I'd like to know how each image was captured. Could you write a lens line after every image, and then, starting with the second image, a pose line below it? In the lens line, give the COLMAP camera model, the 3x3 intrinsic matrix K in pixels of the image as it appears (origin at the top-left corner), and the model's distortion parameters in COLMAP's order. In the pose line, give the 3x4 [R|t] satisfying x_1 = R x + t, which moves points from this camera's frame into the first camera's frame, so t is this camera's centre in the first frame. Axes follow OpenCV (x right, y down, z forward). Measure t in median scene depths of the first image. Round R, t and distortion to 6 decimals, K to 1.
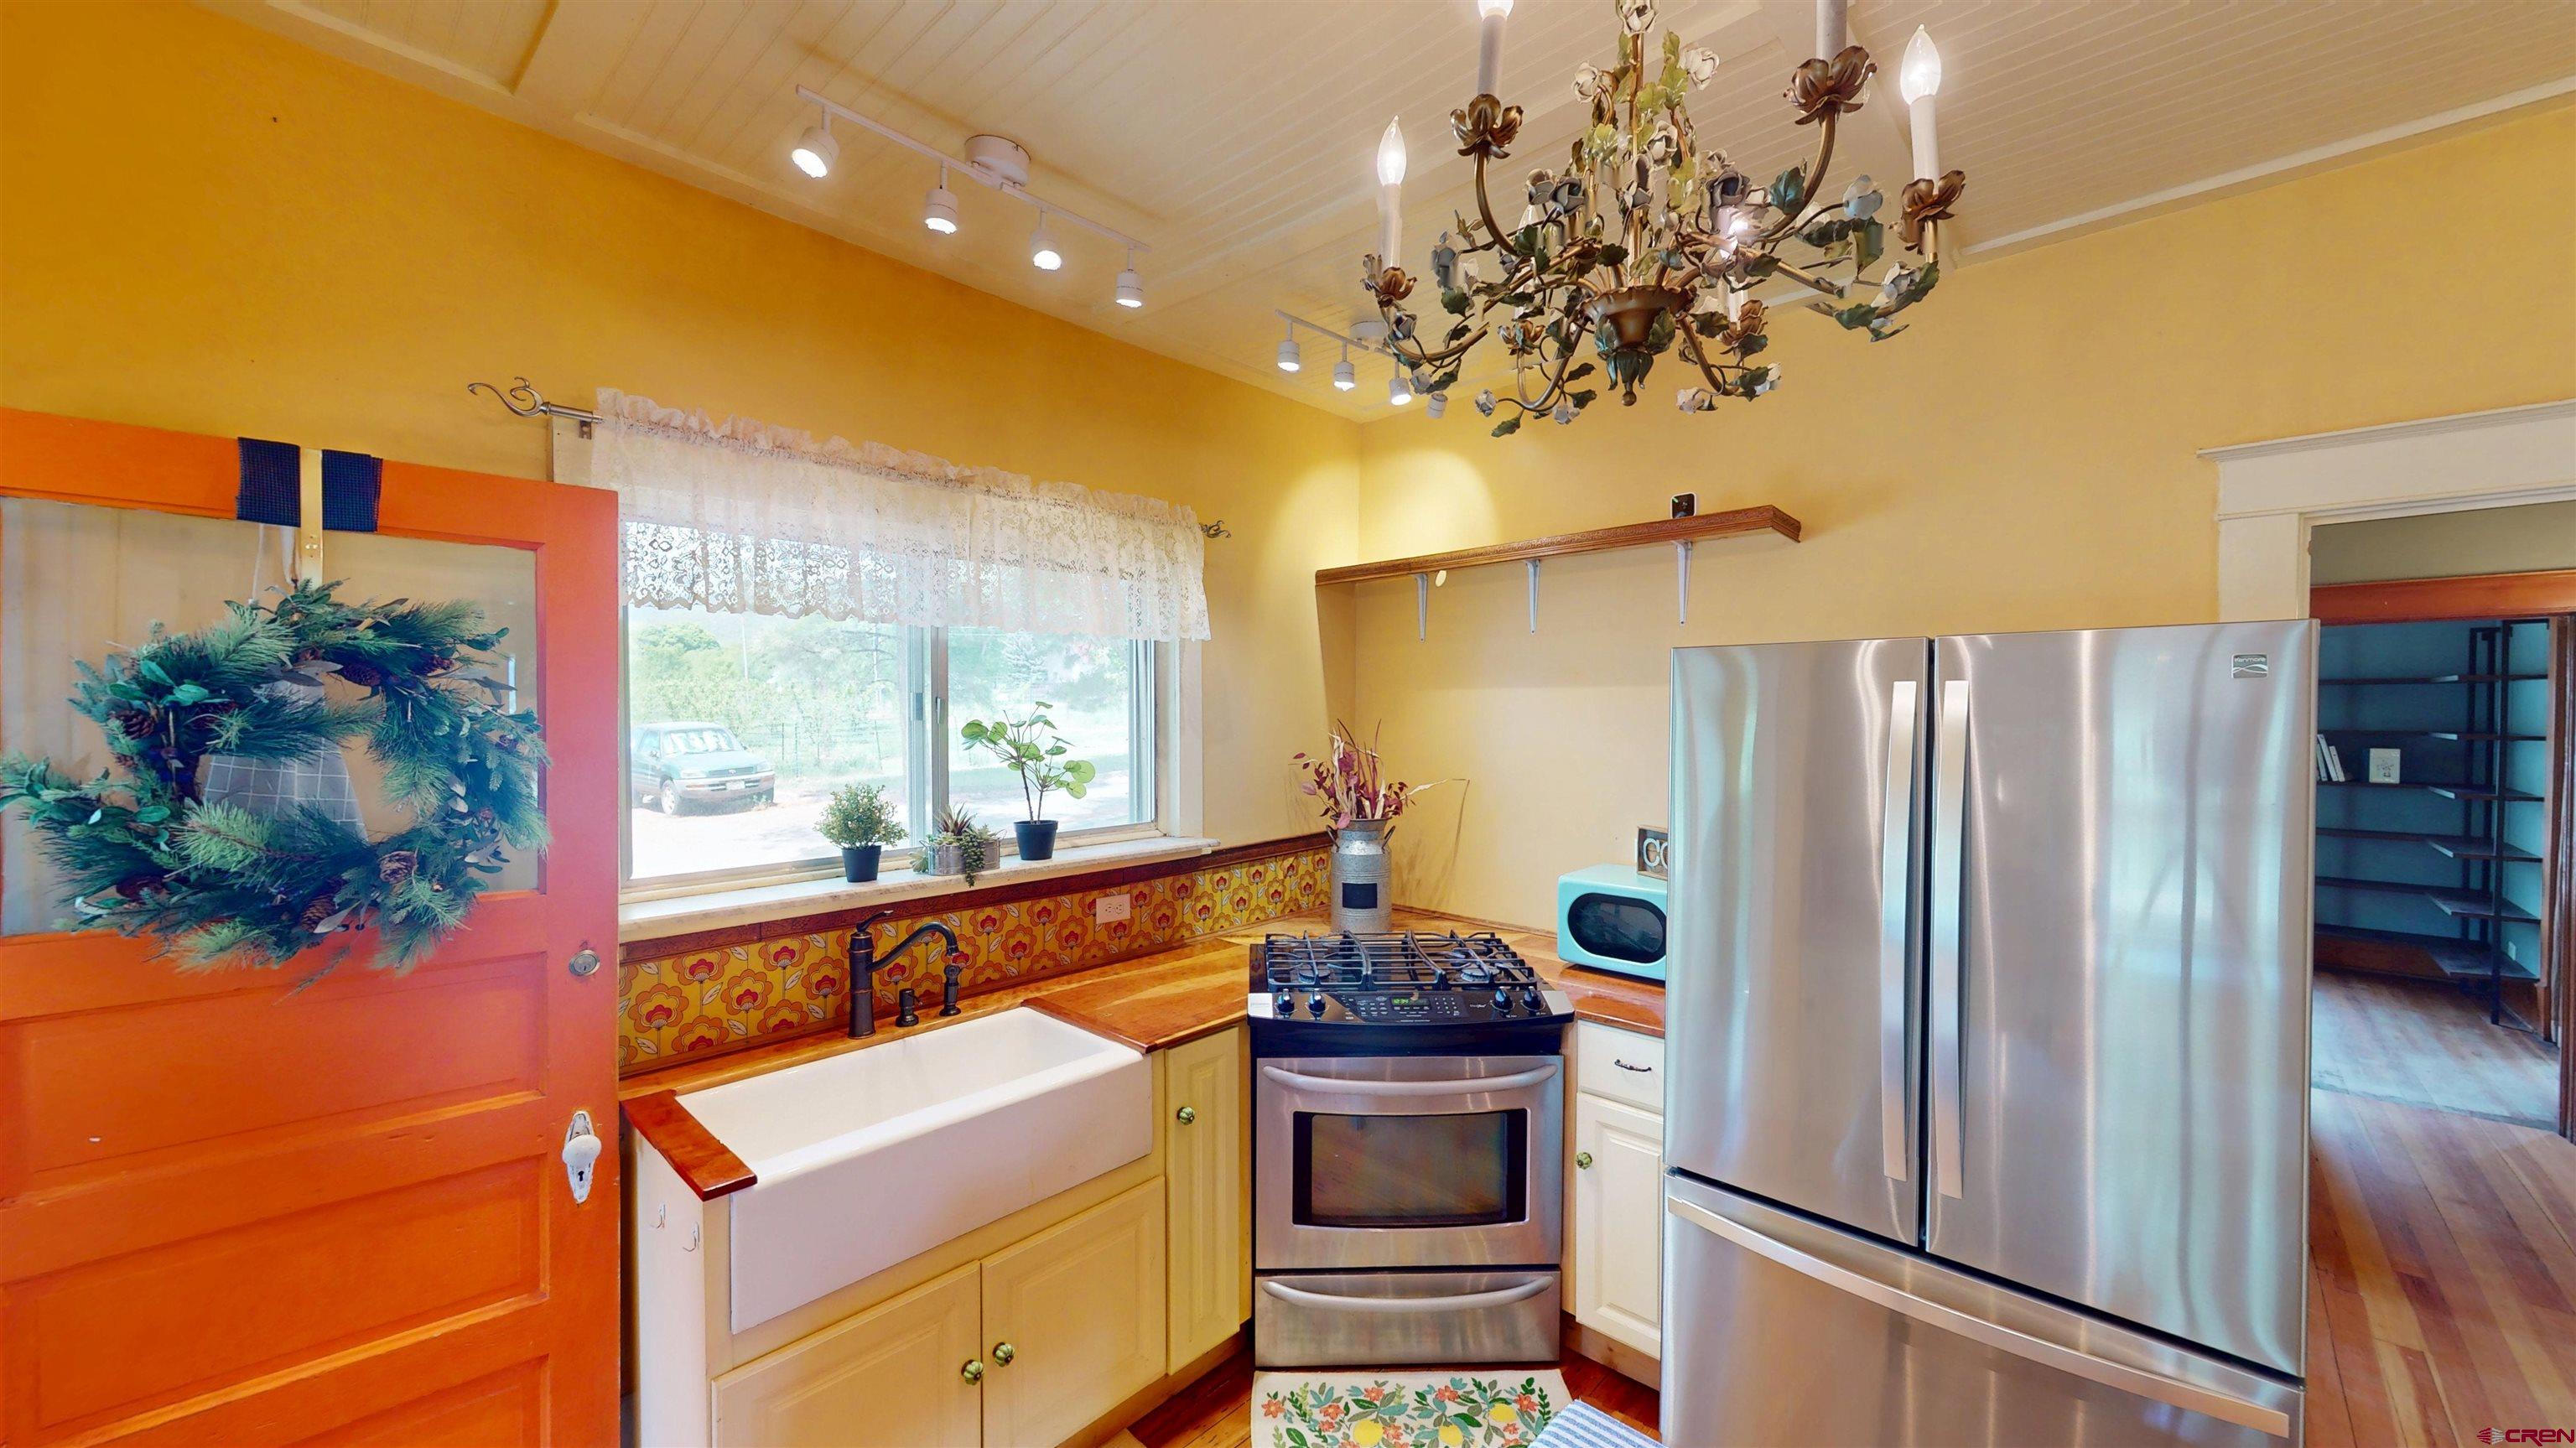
lens RADIAL K [[948.1, 0, 1287.4], [0, 948.1, 727.3], [0, 0, 1]] dist [0.000944, 0.000190]
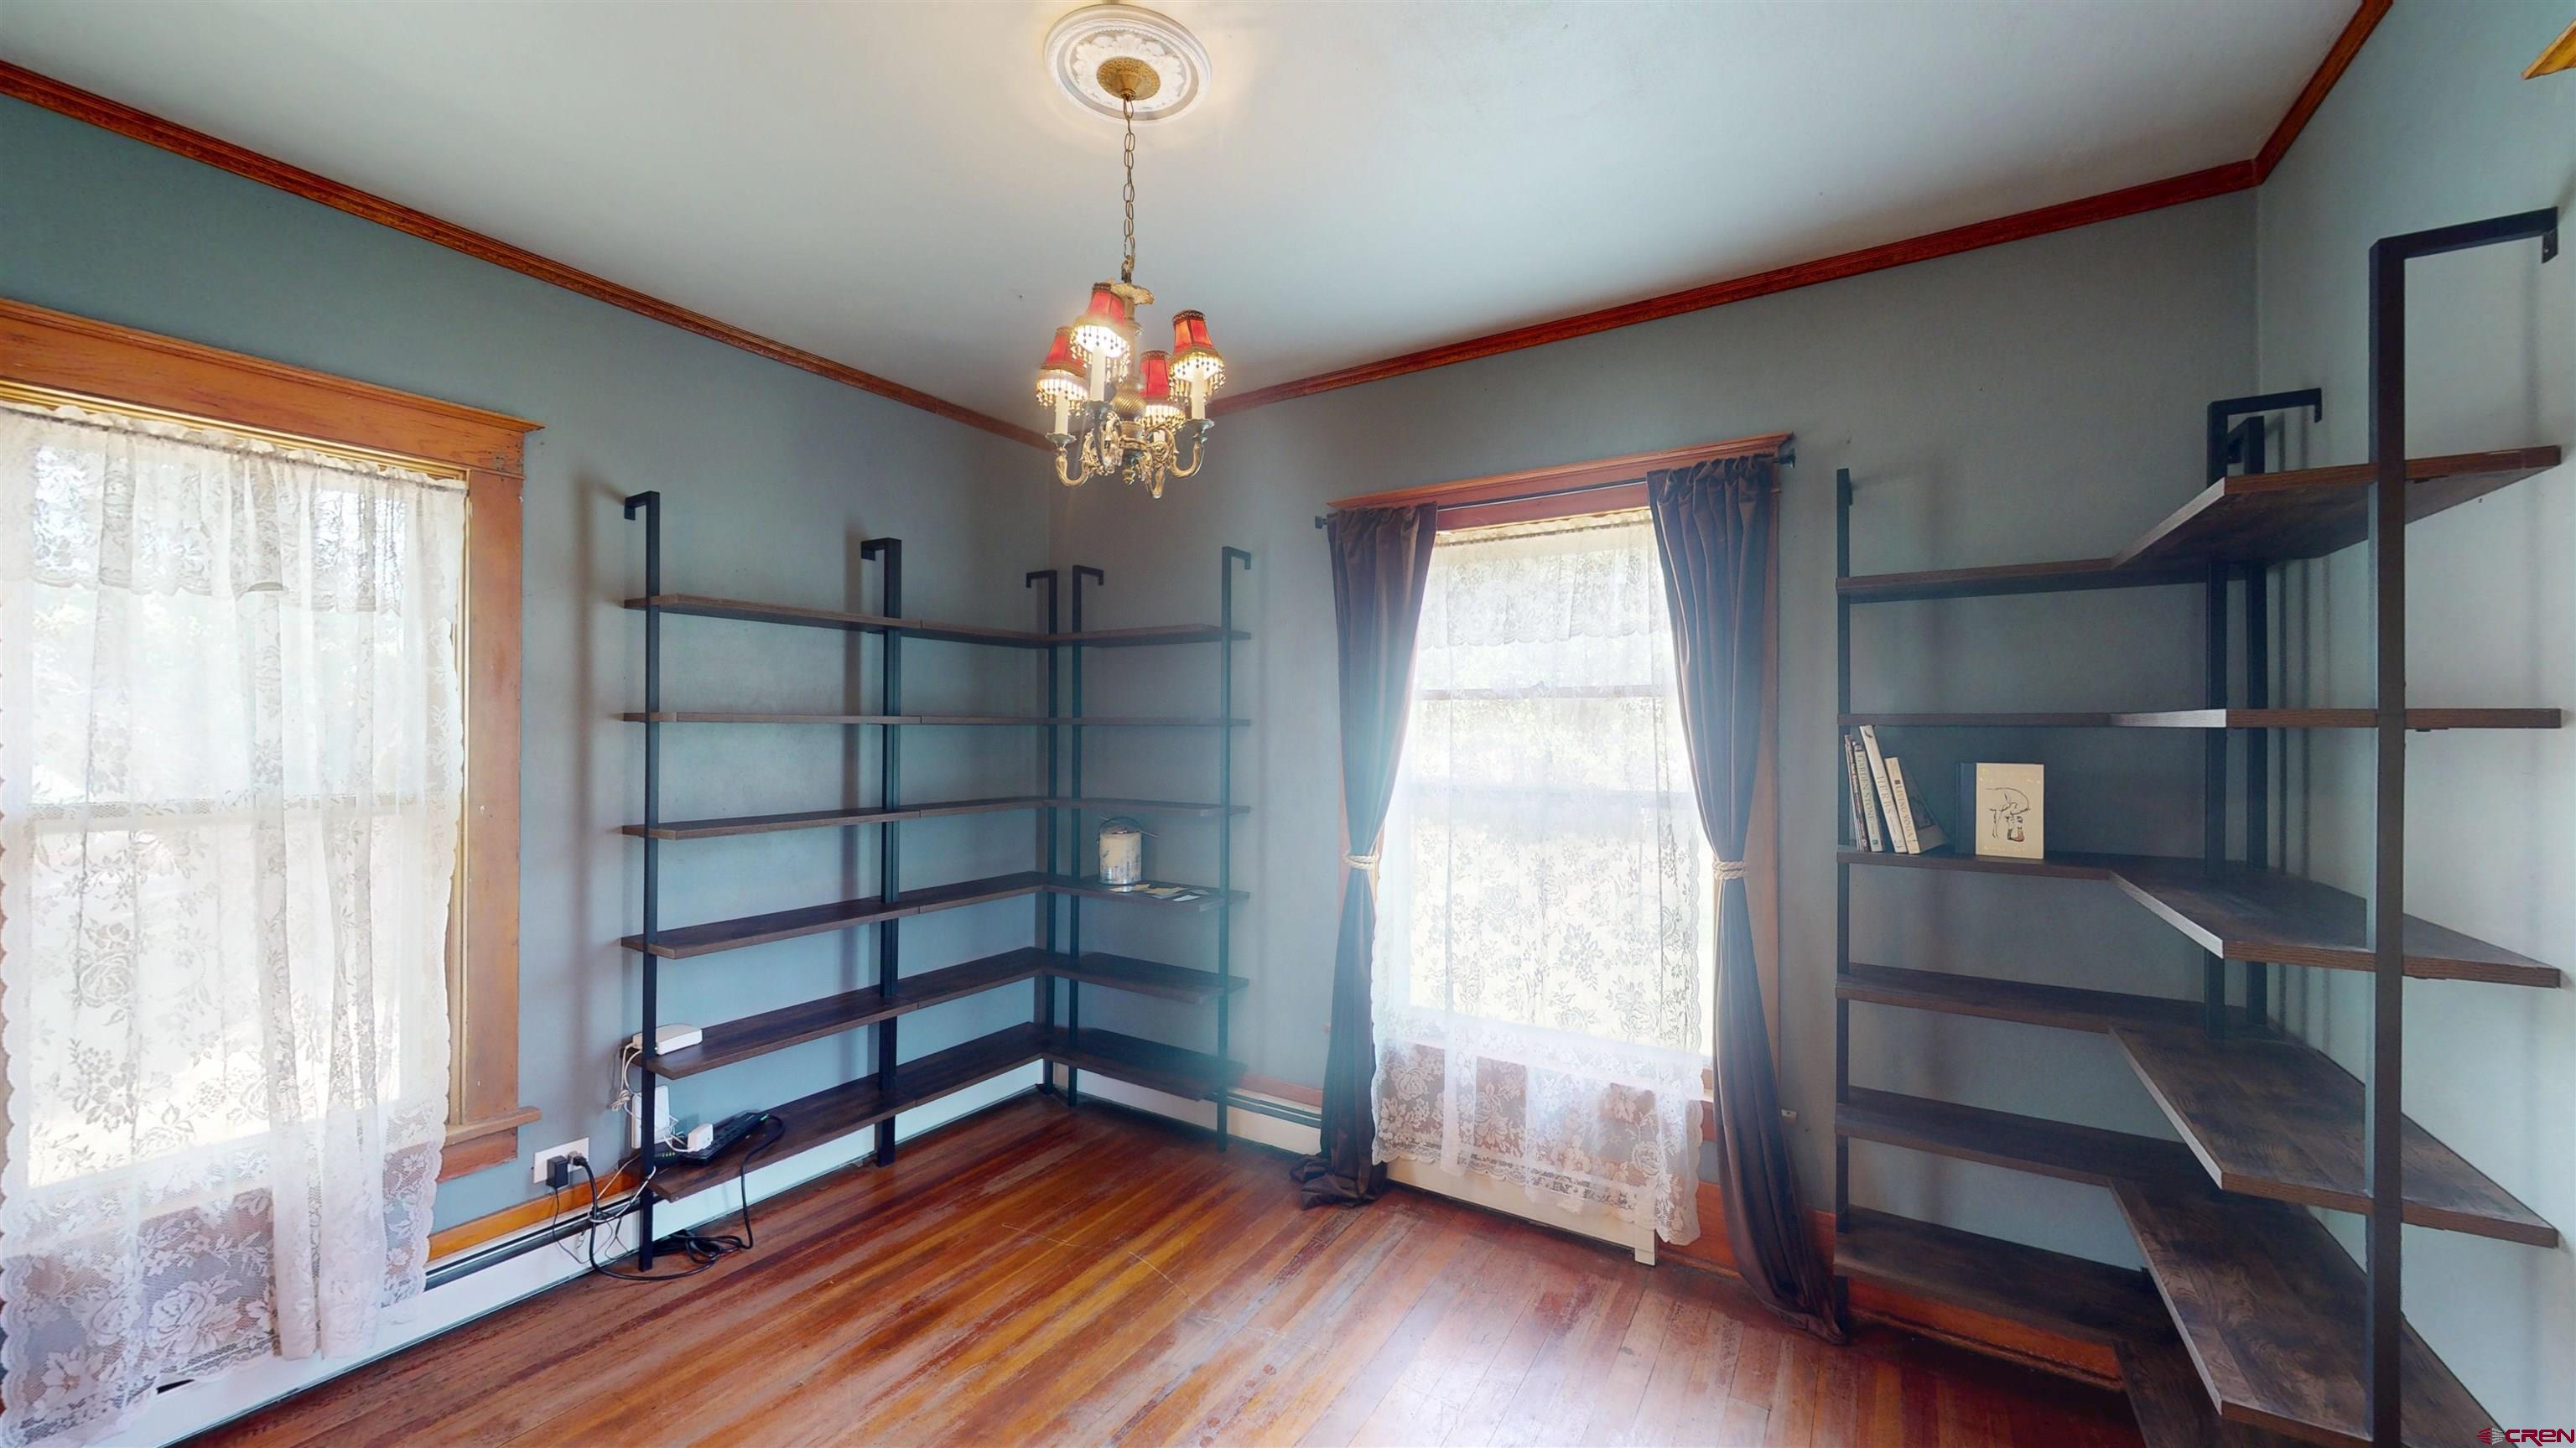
lens RADIAL K [[948.1, 0, 1287.4], [0, 948.1, 727.3], [0, 0, 1]] dist [0.000944, 0.000190]
pose [[0.981860, 0.003748, 0.189569, 2.220823], [-0.000801, 0.999878, -0.015616, 0.038738], [-0.189604, 0.015181, 0.981743, 1.894969]]
